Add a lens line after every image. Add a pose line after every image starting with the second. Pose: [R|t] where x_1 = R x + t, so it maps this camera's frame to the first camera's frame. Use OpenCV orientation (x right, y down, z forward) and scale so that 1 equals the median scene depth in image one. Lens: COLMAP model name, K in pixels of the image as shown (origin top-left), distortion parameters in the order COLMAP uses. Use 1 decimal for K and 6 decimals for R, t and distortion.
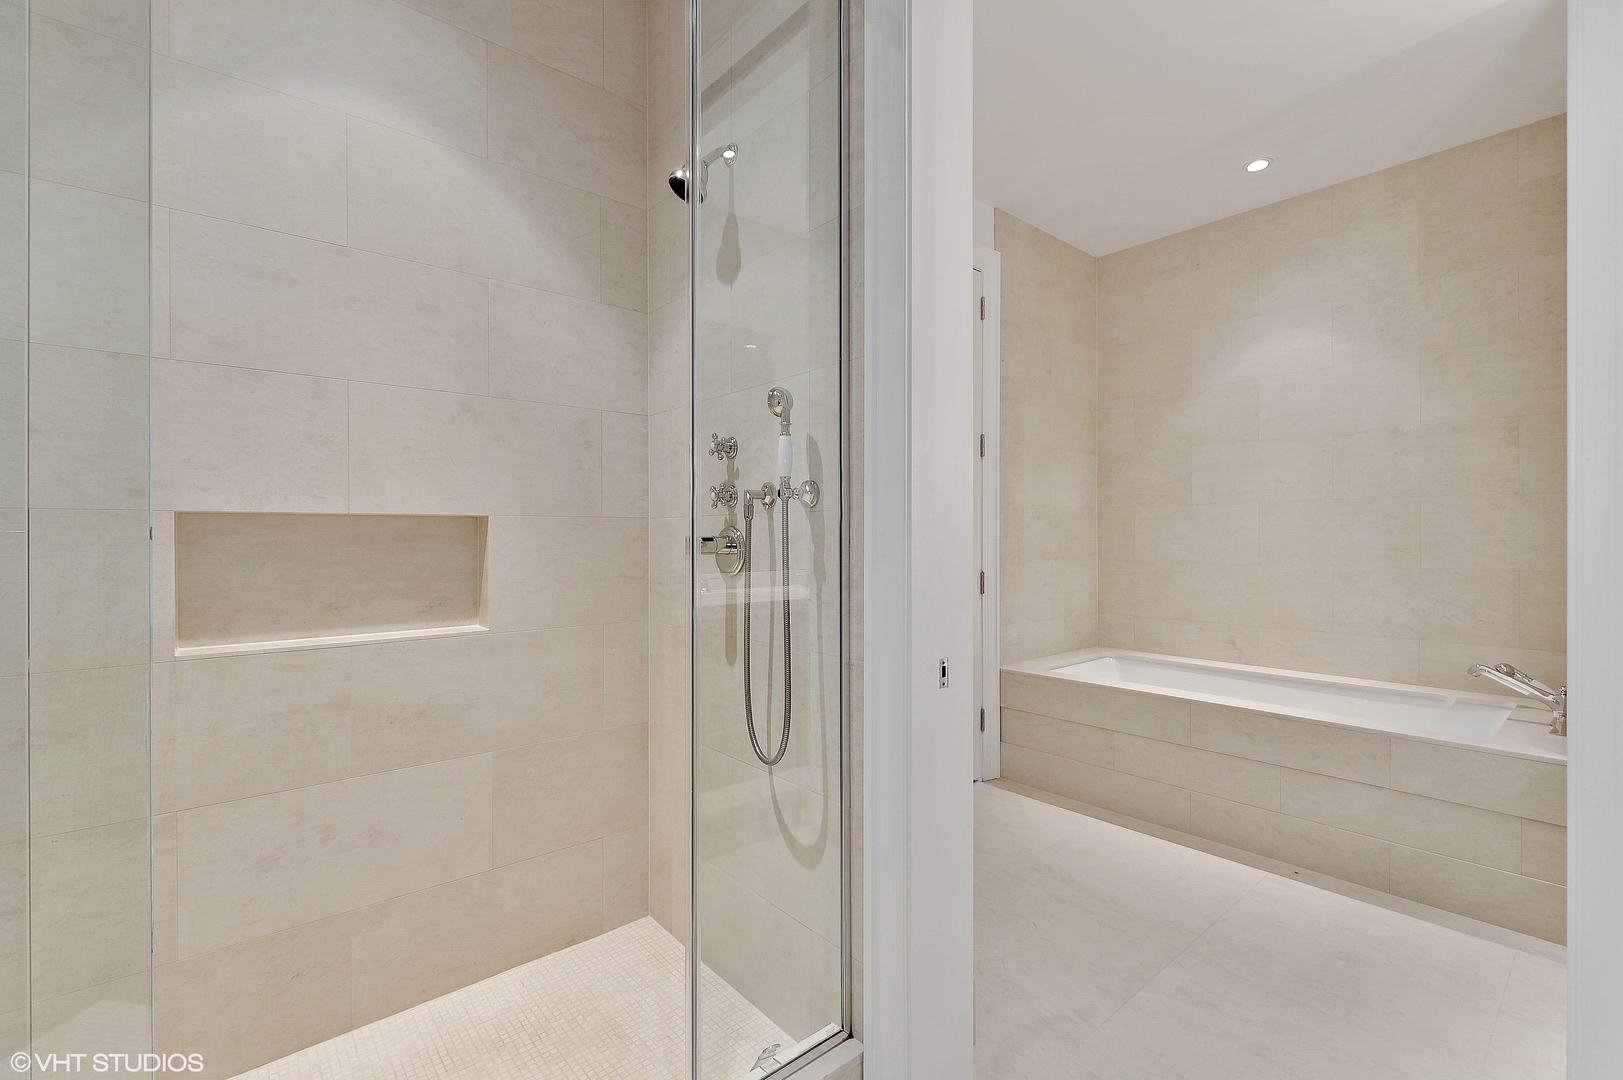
lens RADIAL K [[714.3, 0, 811.5], [0, 714.3, 540.0], [0, 0, 1]] dist [-0.000135, -0.000258]
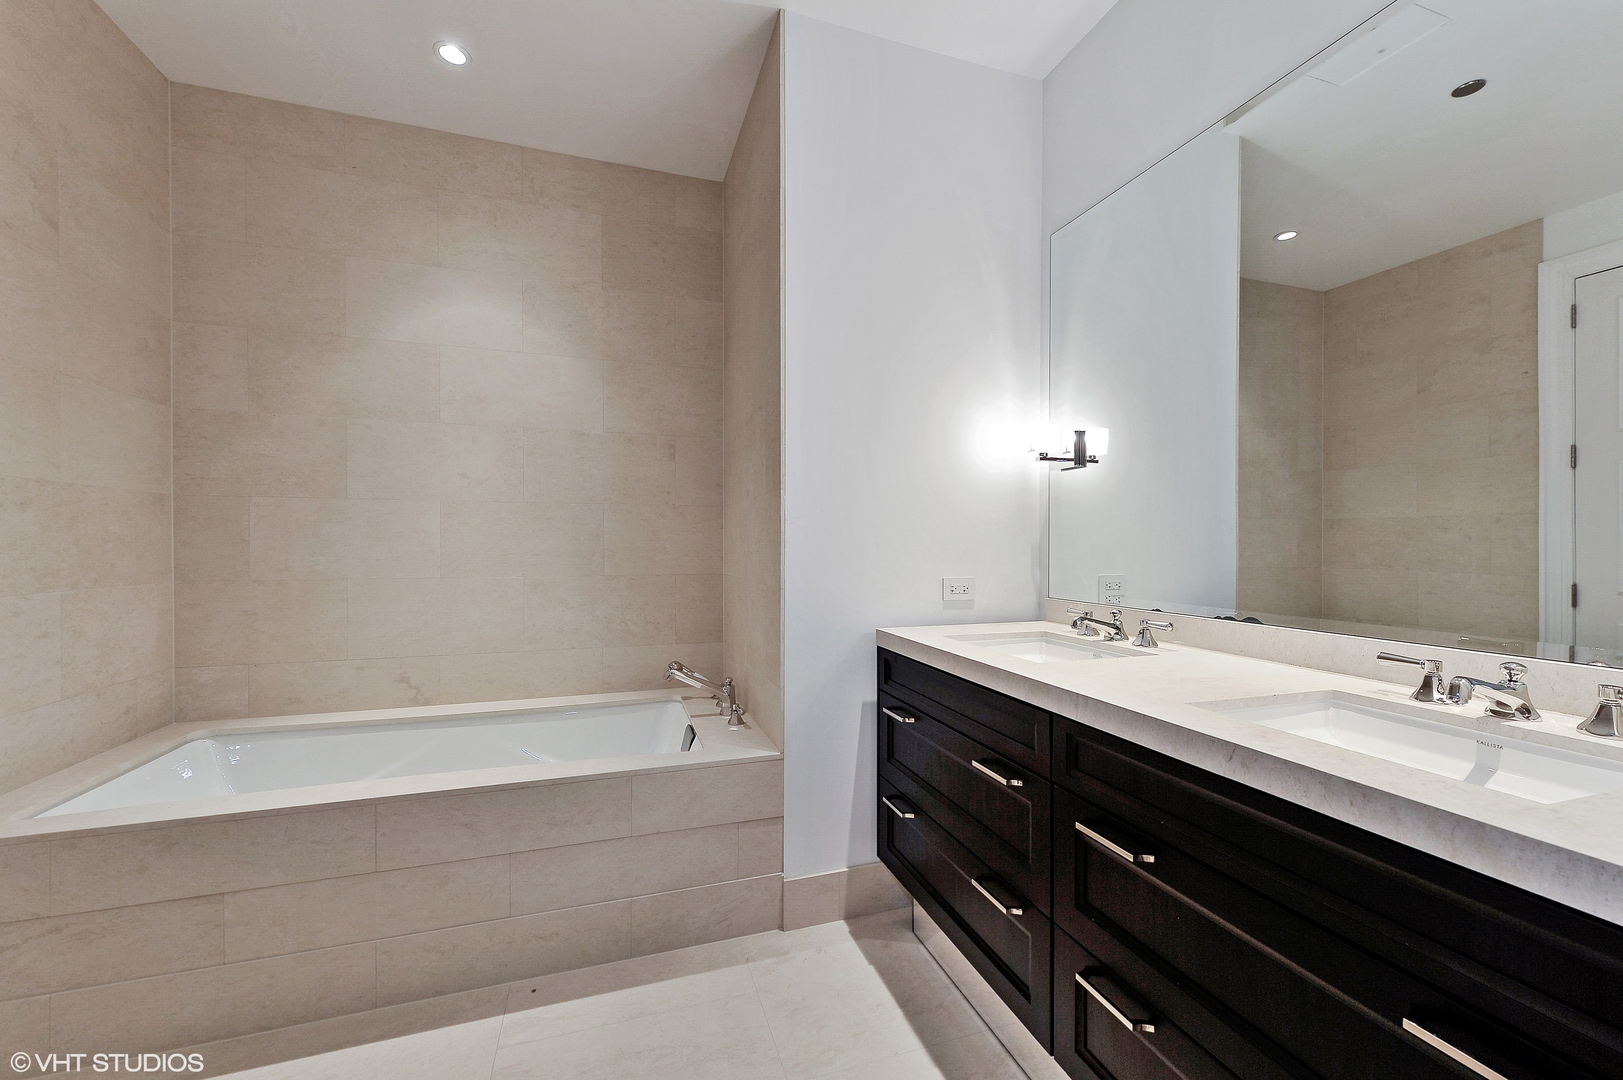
lens RADIAL K [[638.4, 0, 812.6], [0, 638.4, 546.4], [0, 0, 1]] dist [0.010208, -0.004634]
pose [[0.382391, -0.003912, 0.923992, 0.130274], [0.002689, 0.999992, 0.003121, -0.002531], [-0.923997, 0.001291, 0.382399, 0.362715]]
